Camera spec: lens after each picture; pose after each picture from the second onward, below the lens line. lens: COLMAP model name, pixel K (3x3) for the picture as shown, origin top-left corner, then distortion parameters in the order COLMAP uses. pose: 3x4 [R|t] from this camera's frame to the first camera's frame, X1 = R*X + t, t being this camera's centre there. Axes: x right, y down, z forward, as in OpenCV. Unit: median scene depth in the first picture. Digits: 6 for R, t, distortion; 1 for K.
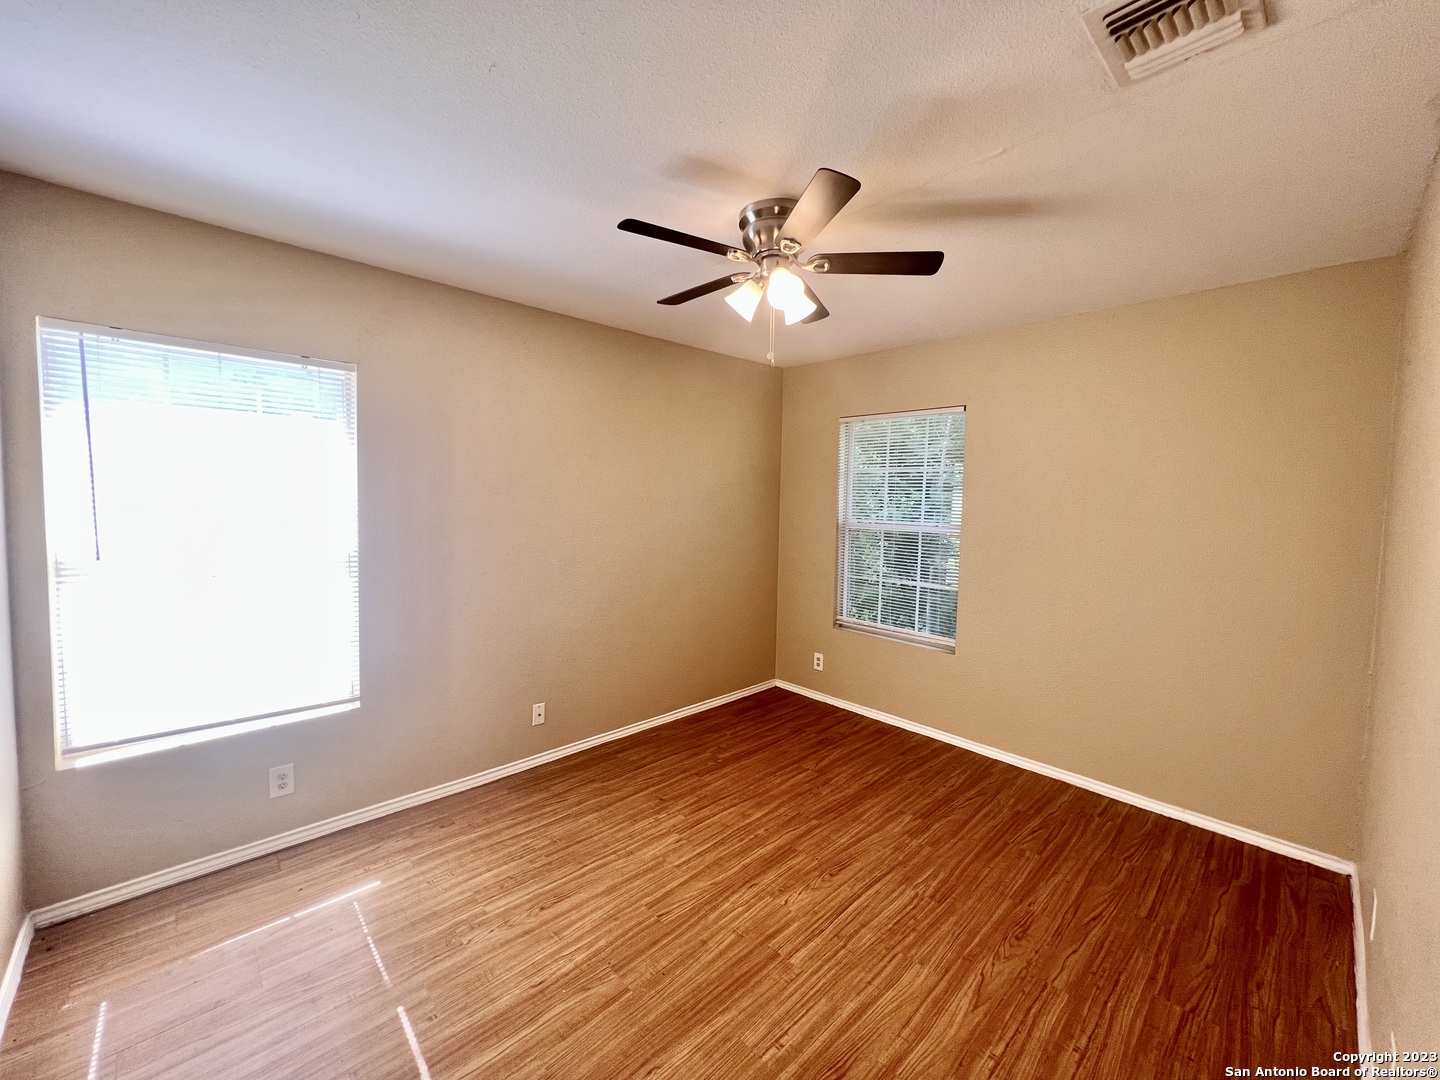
lens RADIAL K [[577.7, 0, 718.2], [0, 577.7, 537.1], [0, 0, 1]] dist [0.000443, -0.000262]
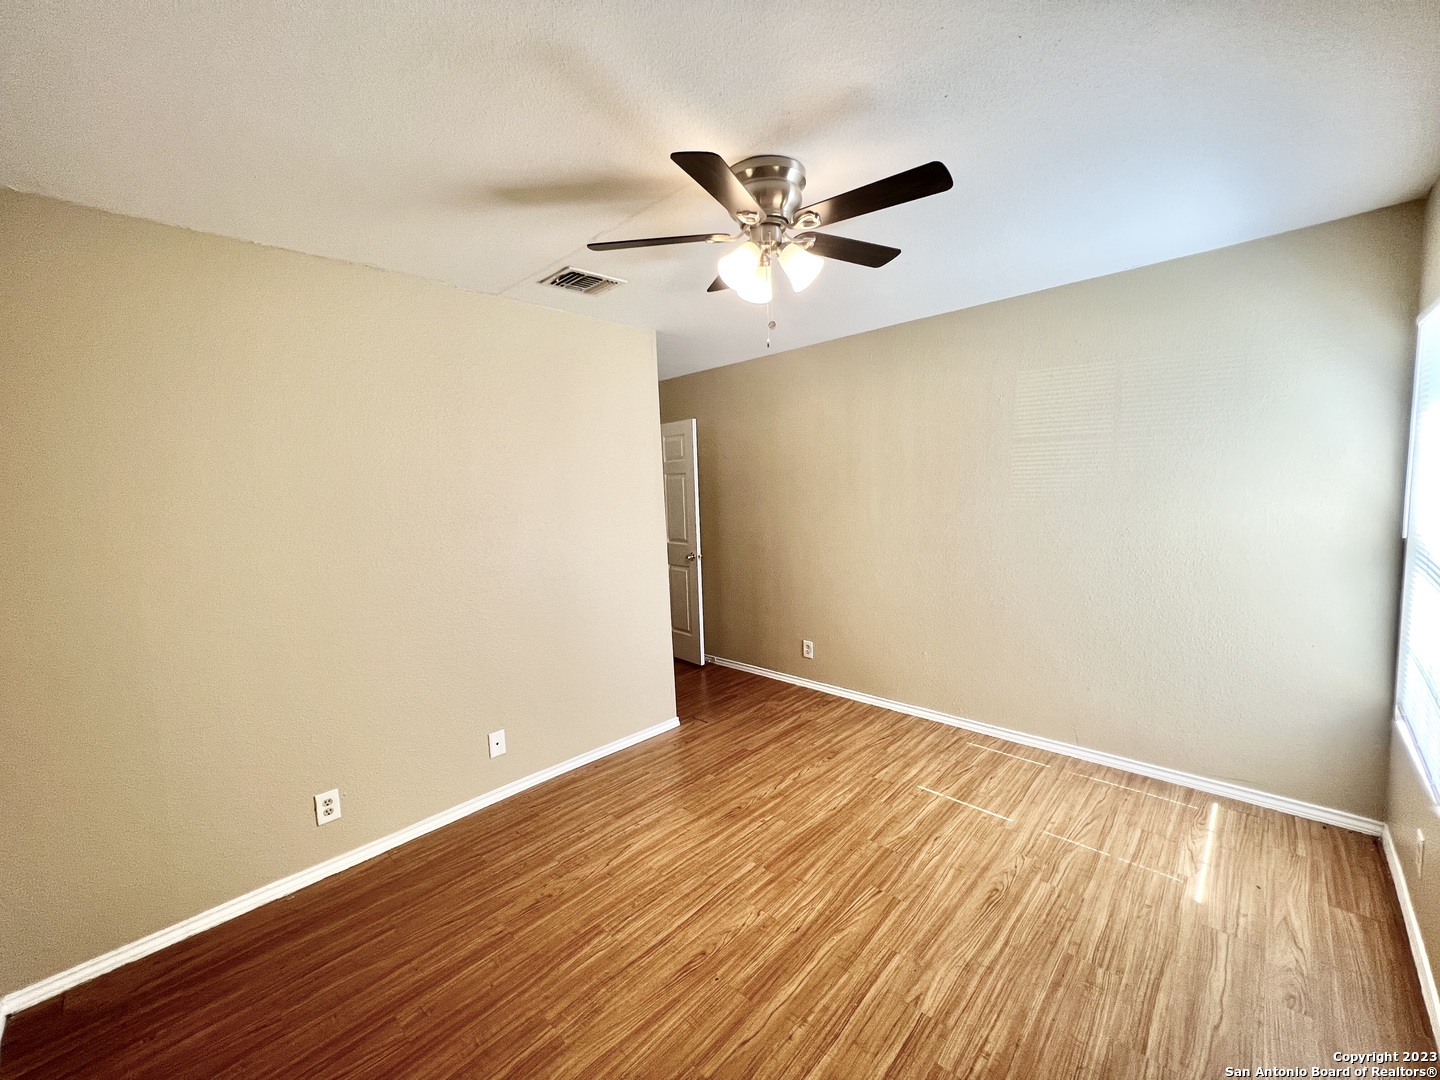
lens RADIAL K [[577.0, 0, 721.6], [0, 577.0, 538.9], [0, 0, 1]] dist [-0.001203, -0.000061]
pose [[-0.998593, 0.024055, -0.047267, 0.218937], [0.016013, 0.986383, 0.163680, -0.147816], [0.050561, 0.162693, -0.985380, 1.922853]]
